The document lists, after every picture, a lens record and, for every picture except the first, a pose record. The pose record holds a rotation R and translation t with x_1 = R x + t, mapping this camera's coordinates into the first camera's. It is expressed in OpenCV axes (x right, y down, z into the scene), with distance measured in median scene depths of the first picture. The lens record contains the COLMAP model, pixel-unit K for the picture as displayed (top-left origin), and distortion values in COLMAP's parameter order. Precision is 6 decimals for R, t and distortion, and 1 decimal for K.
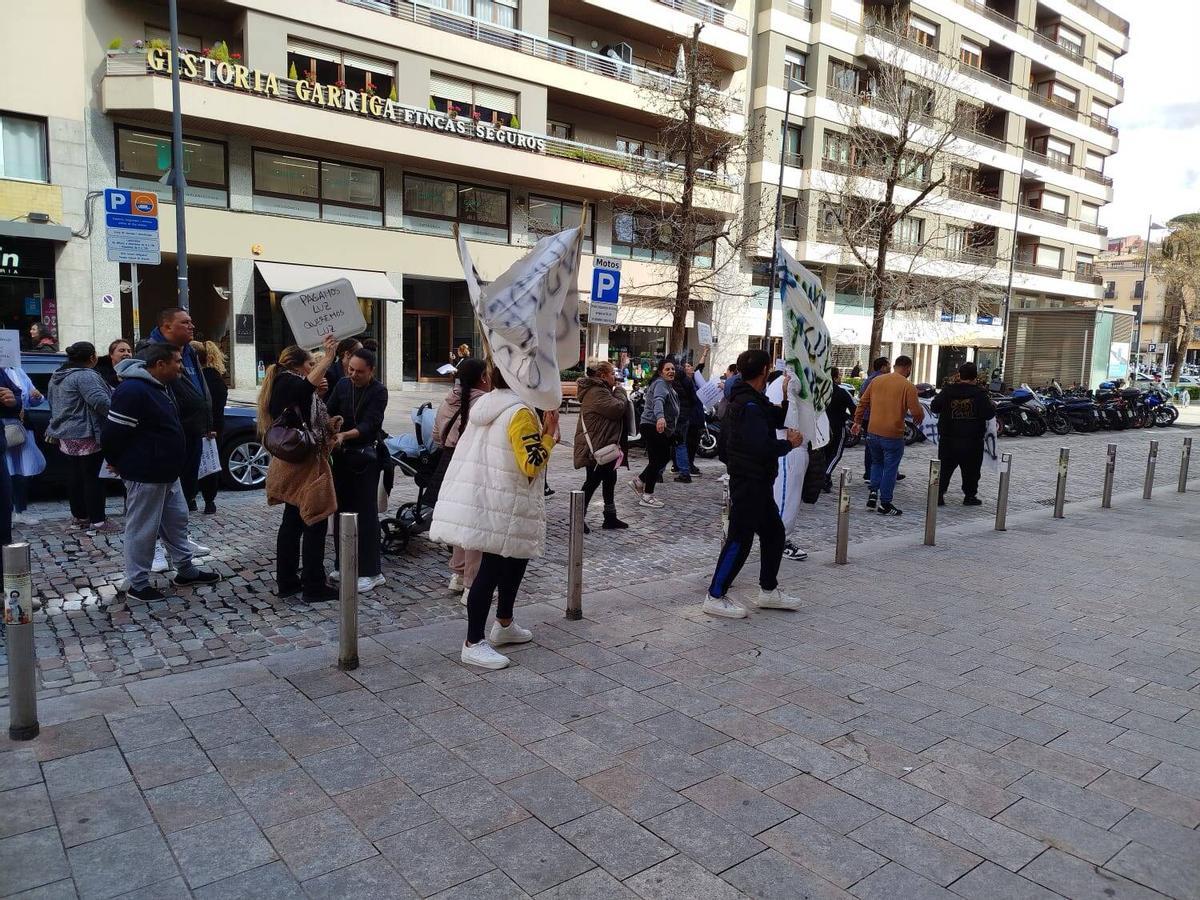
lens RADIAL K [[840.9, 0, 595.8], [0, 840.9, 464.5], [0, 0, 1]] dist [-0.002567, -0.006915]
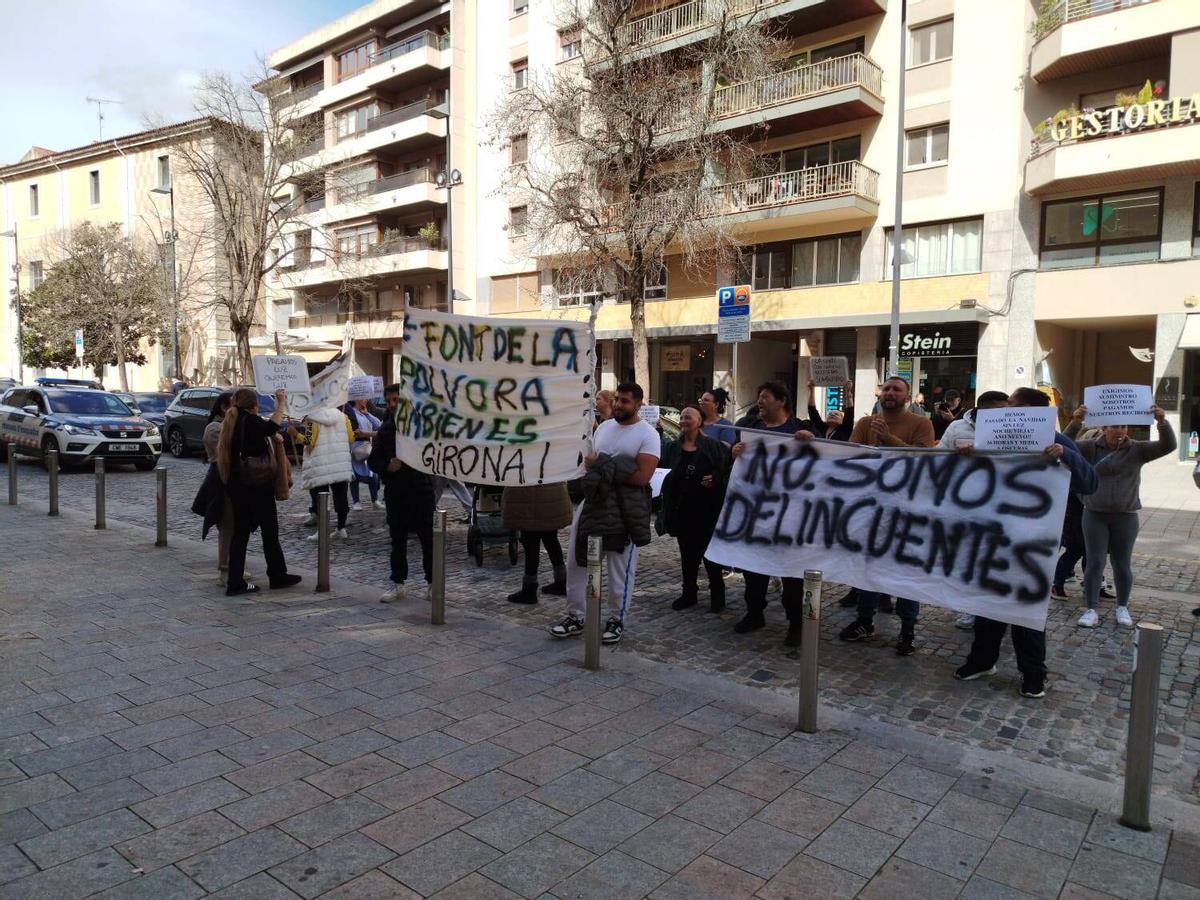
lens RADIAL K [[840.9, 0, 595.8], [0, 840.9, 464.5], [0, 0, 1]] dist [-0.002567, -0.006915]
pose [[0.210206, 0.040627, -0.976813, 0.354801], [-0.134388, 0.990853, 0.012291, -0.023389], [0.968377, 0.128688, 0.213743, 0.293968]]
